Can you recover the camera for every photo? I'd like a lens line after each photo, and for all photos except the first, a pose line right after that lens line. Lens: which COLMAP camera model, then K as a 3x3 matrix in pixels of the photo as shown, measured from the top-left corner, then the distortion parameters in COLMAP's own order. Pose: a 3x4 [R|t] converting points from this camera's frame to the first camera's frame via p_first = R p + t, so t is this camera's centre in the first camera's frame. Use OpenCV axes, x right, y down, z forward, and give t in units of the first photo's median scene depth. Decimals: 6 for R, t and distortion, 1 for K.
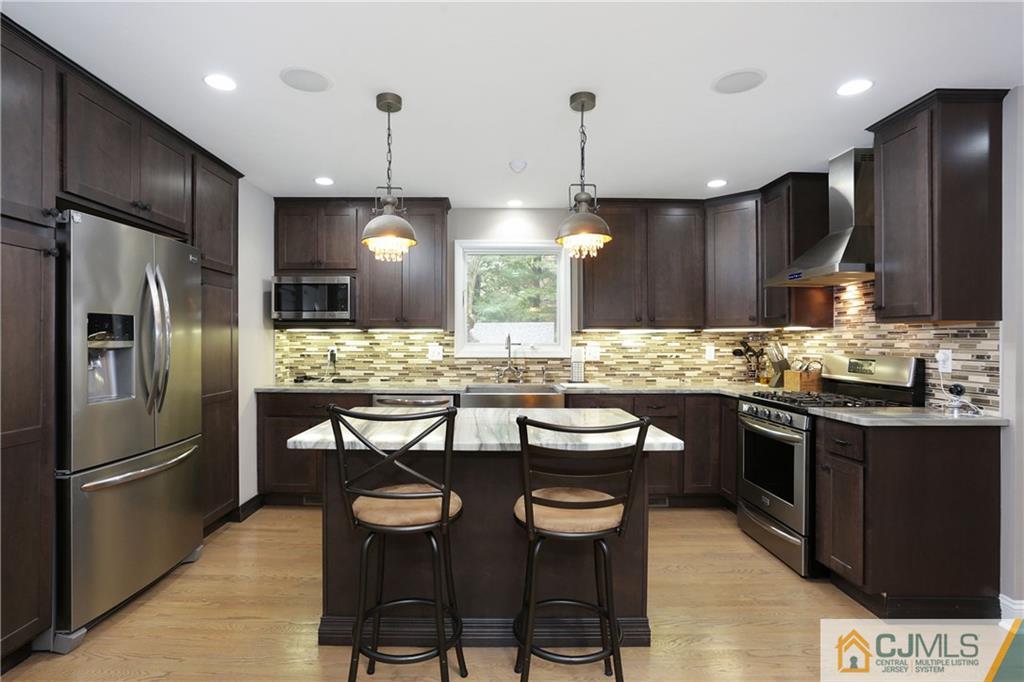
lens RADIAL K [[543.6, 0, 501.7], [0, 543.6, 341.8], [0, 0, 1]] dist [0.002953, 0.000822]
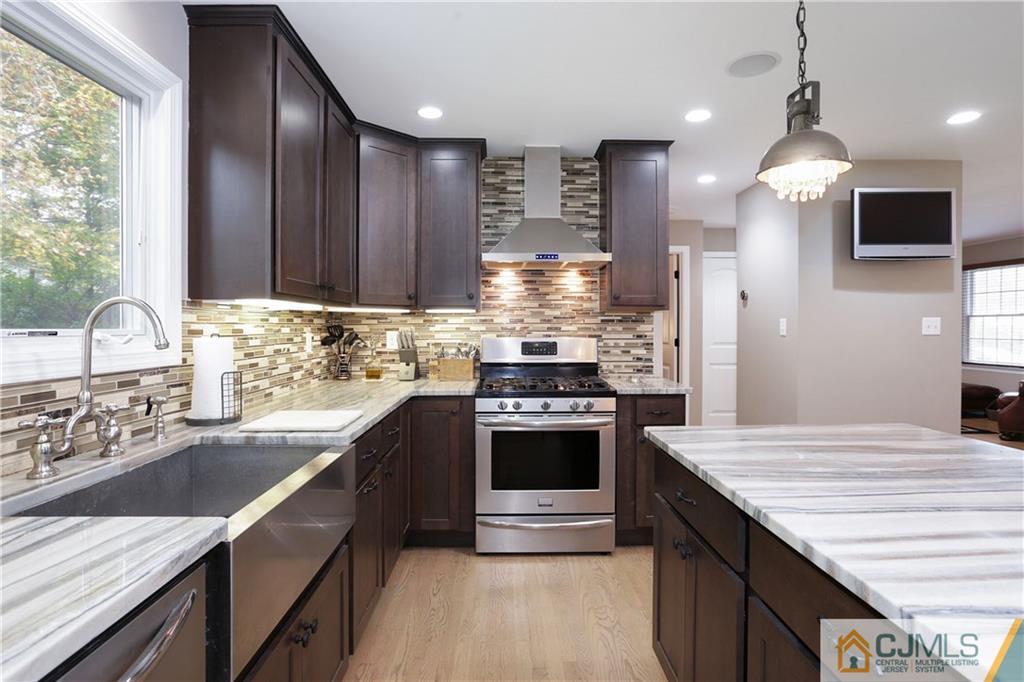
lens RADIAL K [[543.6, 0, 514.1], [0, 543.6, 326.1], [0, 0, 1]] dist [0.002953, 0.000822]
pose [[-0.022540, -0.000173, 0.999746, -0.335562], [0.001584, 0.999999, 0.000209, 0.000442], [-0.999745, 0.001588, -0.022540, 0.868303]]
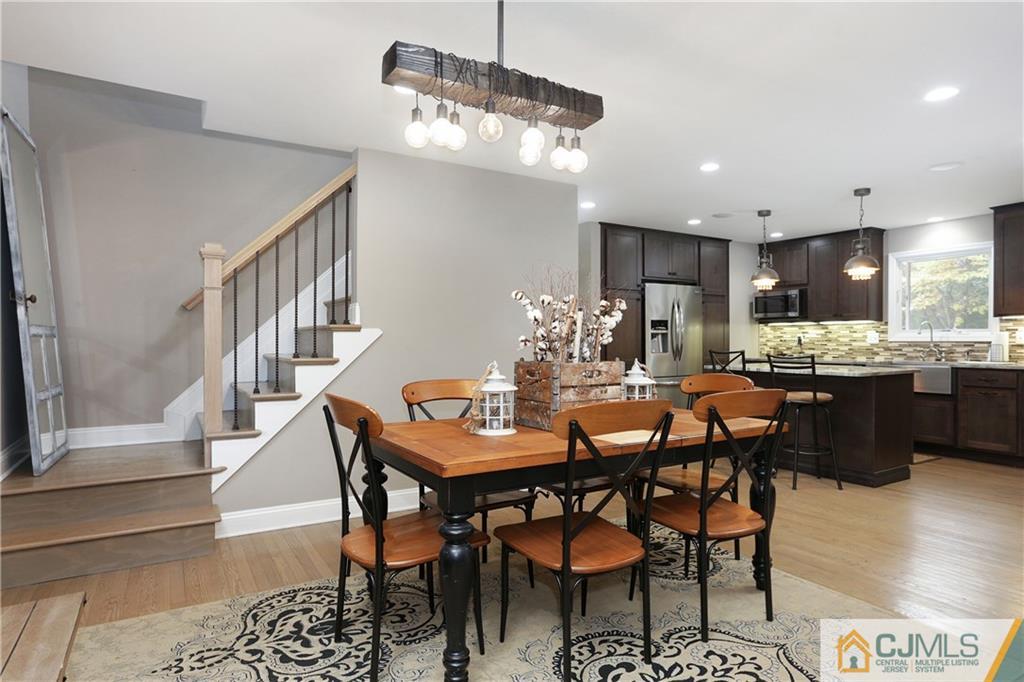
lens RADIAL K [[543.6, 0, 507.4], [0, 543.6, 341.0], [0, 0, 1]] dist [0.002953, 0.000822]
pose [[0.511568, -0.001832, -0.859241, 0.674671], [0.005422, 0.999985, 0.001096, 0.025005], [0.859226, -0.005219, 0.511570, -0.560847]]
